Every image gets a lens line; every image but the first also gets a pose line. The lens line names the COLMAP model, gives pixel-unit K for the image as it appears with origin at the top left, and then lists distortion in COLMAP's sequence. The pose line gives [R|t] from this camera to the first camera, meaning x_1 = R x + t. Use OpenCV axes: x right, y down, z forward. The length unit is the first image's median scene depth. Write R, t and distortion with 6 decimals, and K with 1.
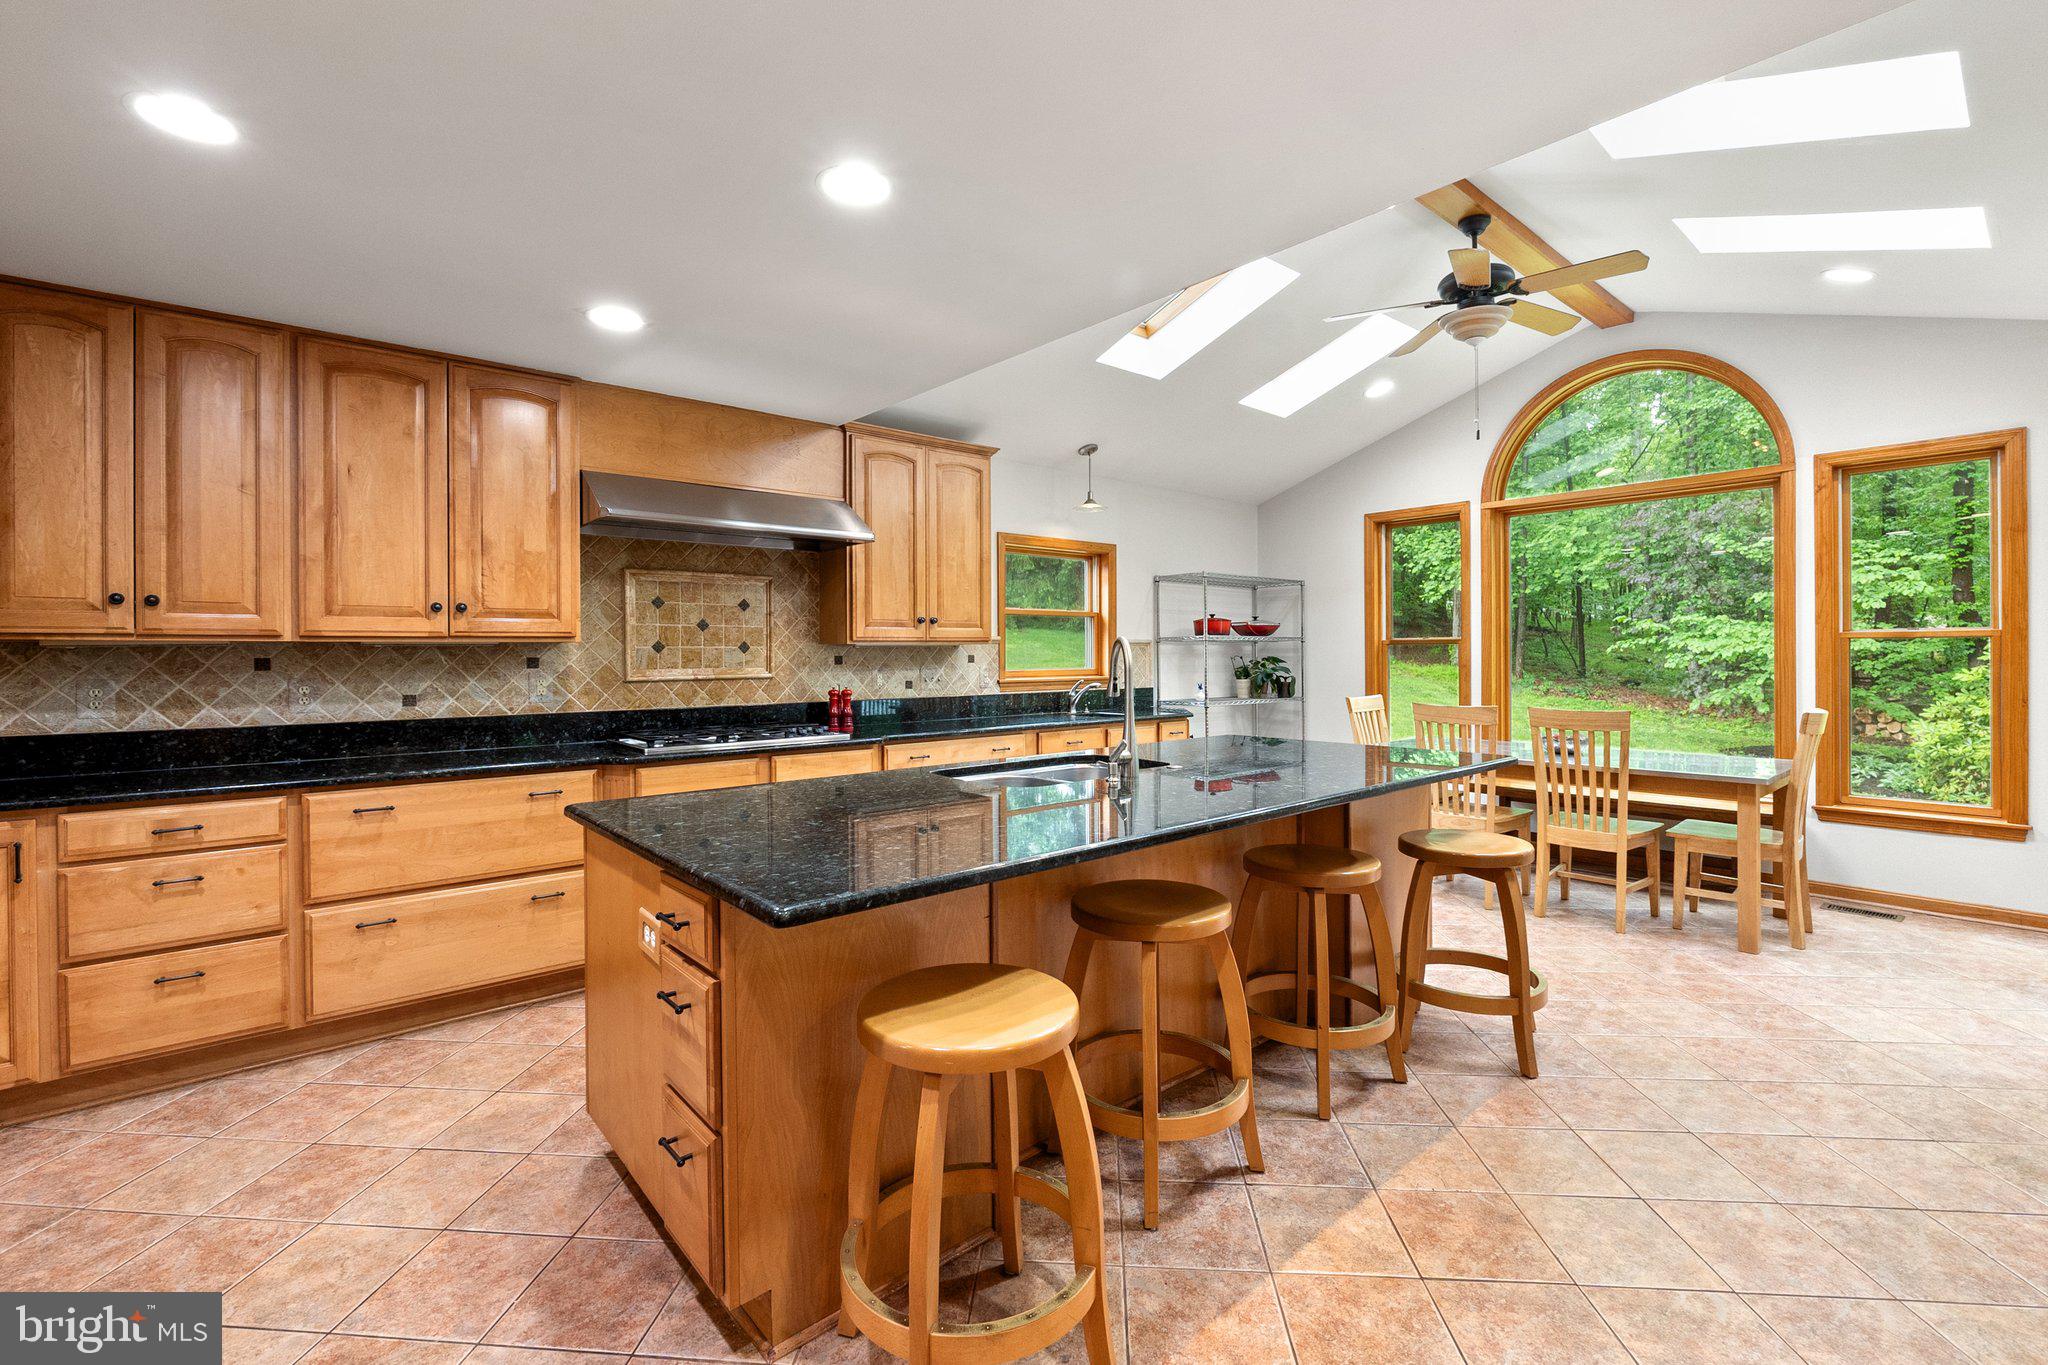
lens RADIAL K [[882.5, 0, 1005.7], [0, 882.5, 666.5], [0, 0, 1]] dist [-0.002448, 0.001247]
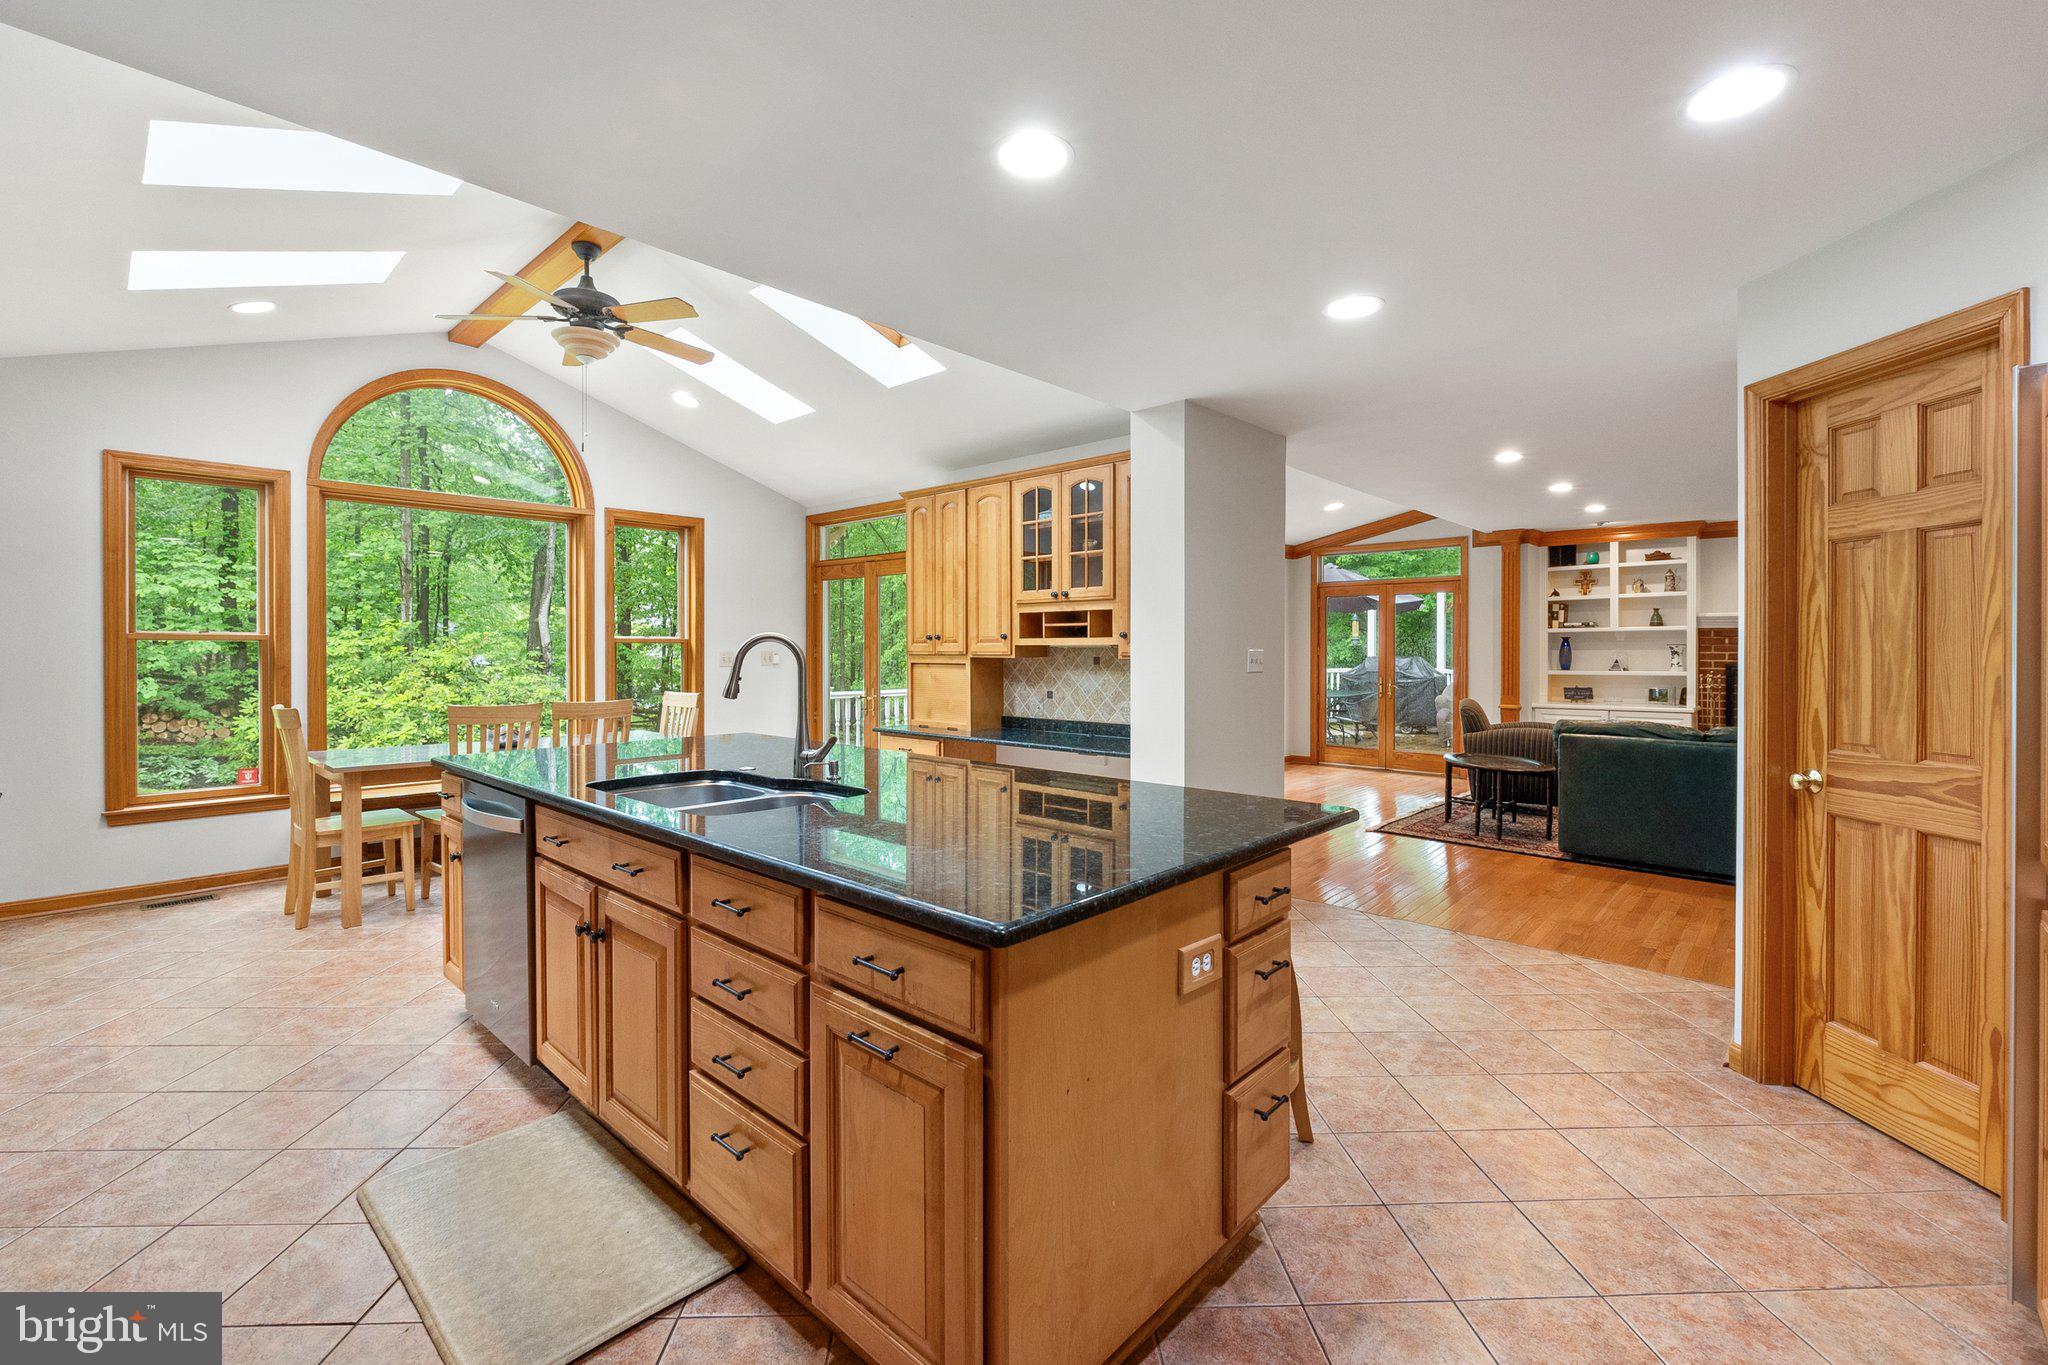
lens RADIAL K [[882.5, 0, 1038.9], [0, 882.5, 662.5], [0, 0, 1]] dist [-0.002448, 0.001247]
pose [[-0.146071, -0.007347, 0.989247, -0.439115], [0.014402, 0.999851, 0.009552, -0.002694], [-0.989169, 0.015642, -0.145944, 0.449482]]
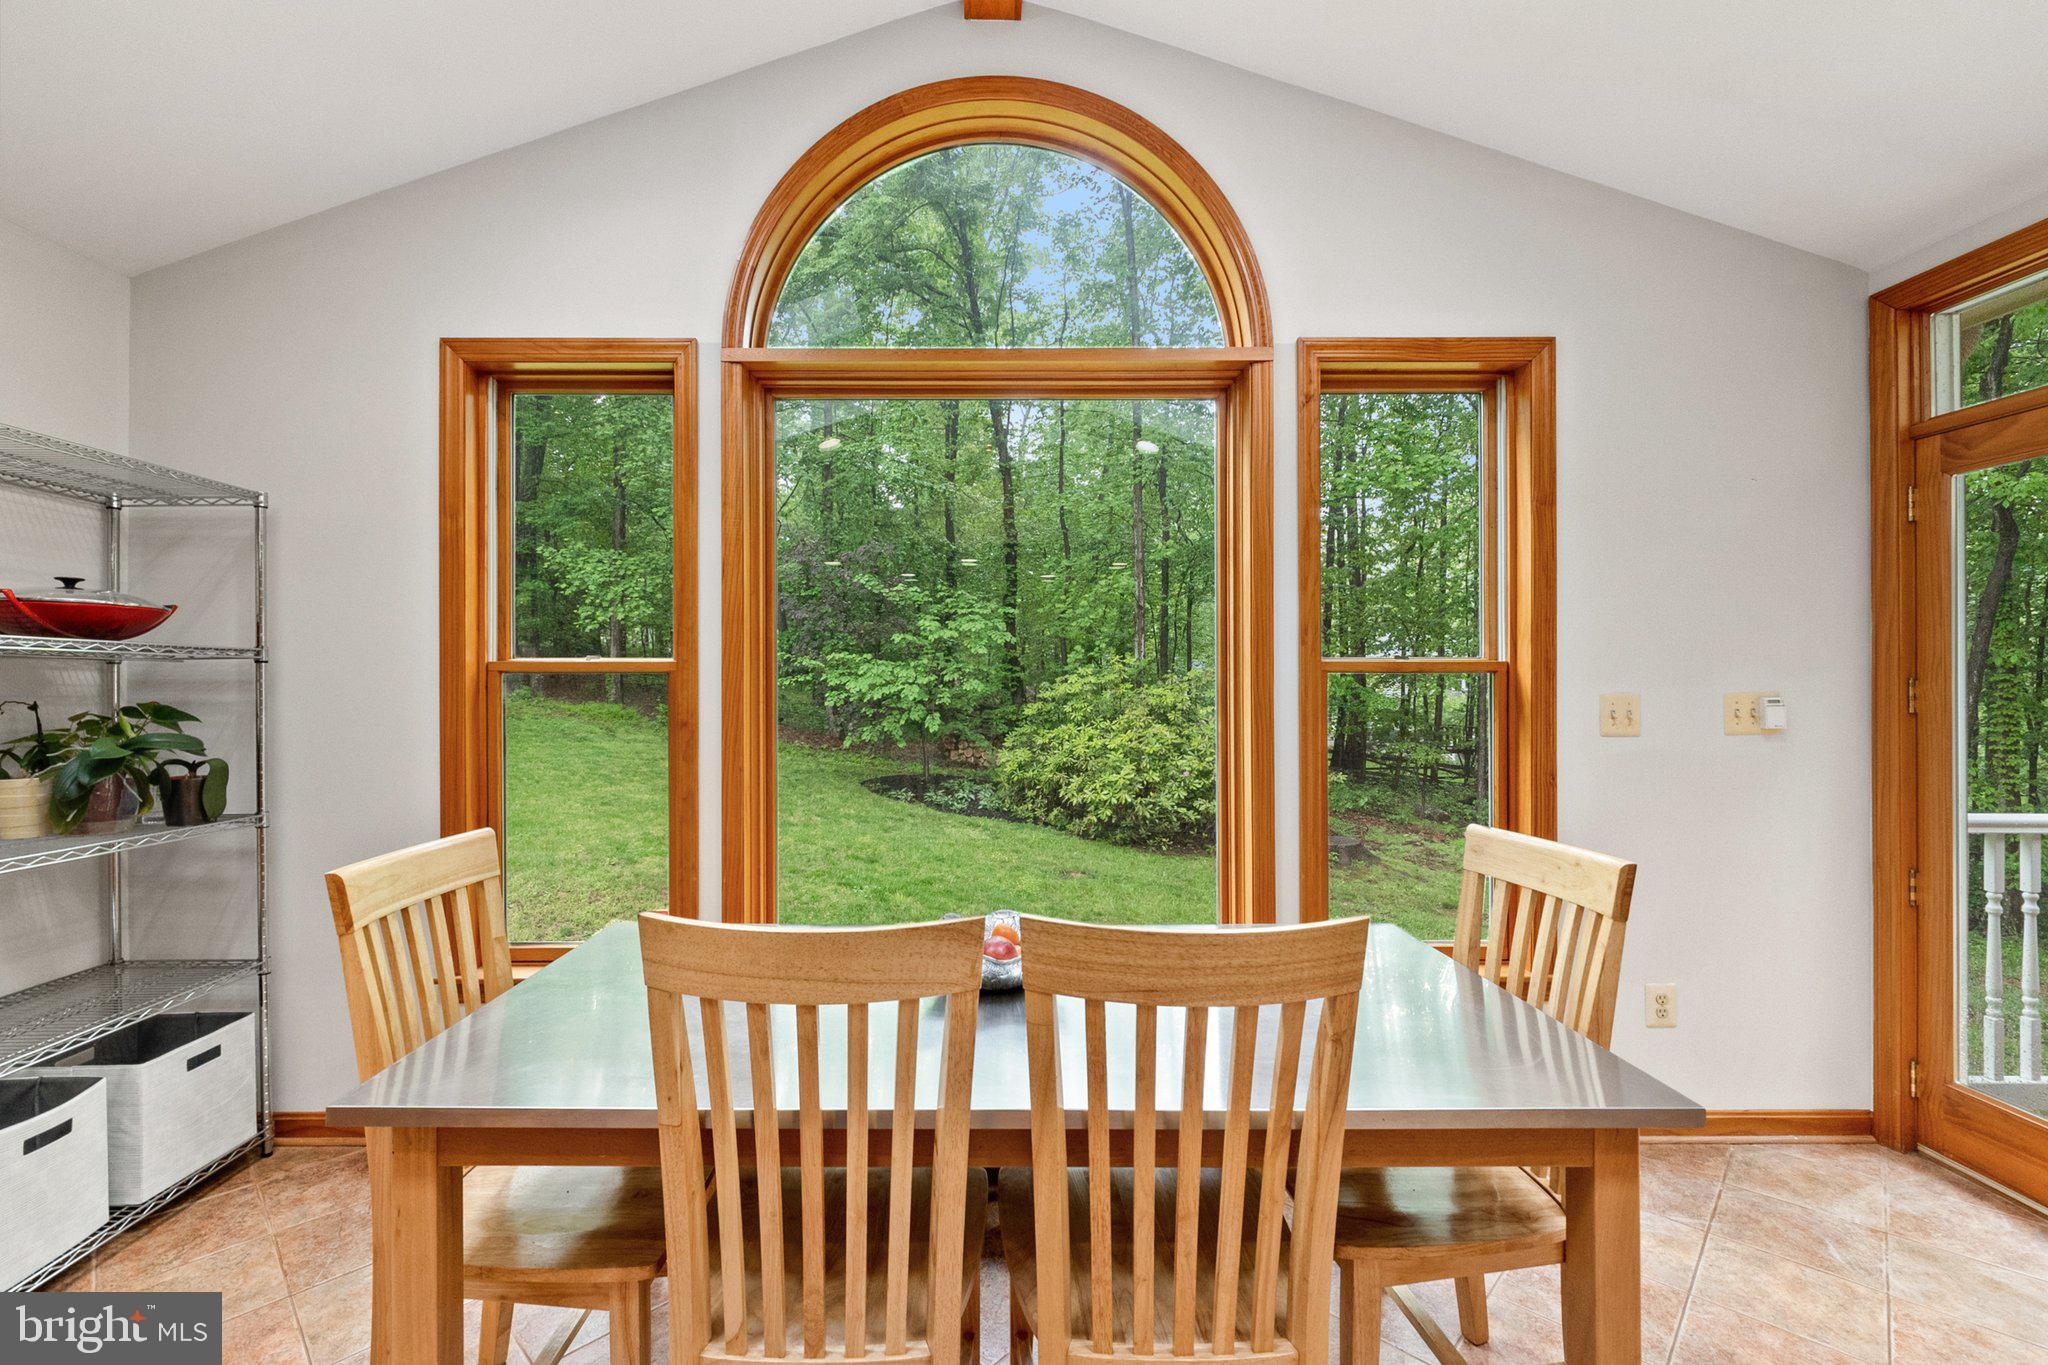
lens RADIAL K [[882.5, 0, 986.4], [0, 882.5, 690.5], [0, 0, 1]] dist [-0.002448, 0.001247]
pose [[0.639076, 0.002379, 0.769140, 0.306702], [0.008058, 0.999920, -0.009788, -0.012566], [-0.769102, 0.012453, 0.639005, 0.666060]]
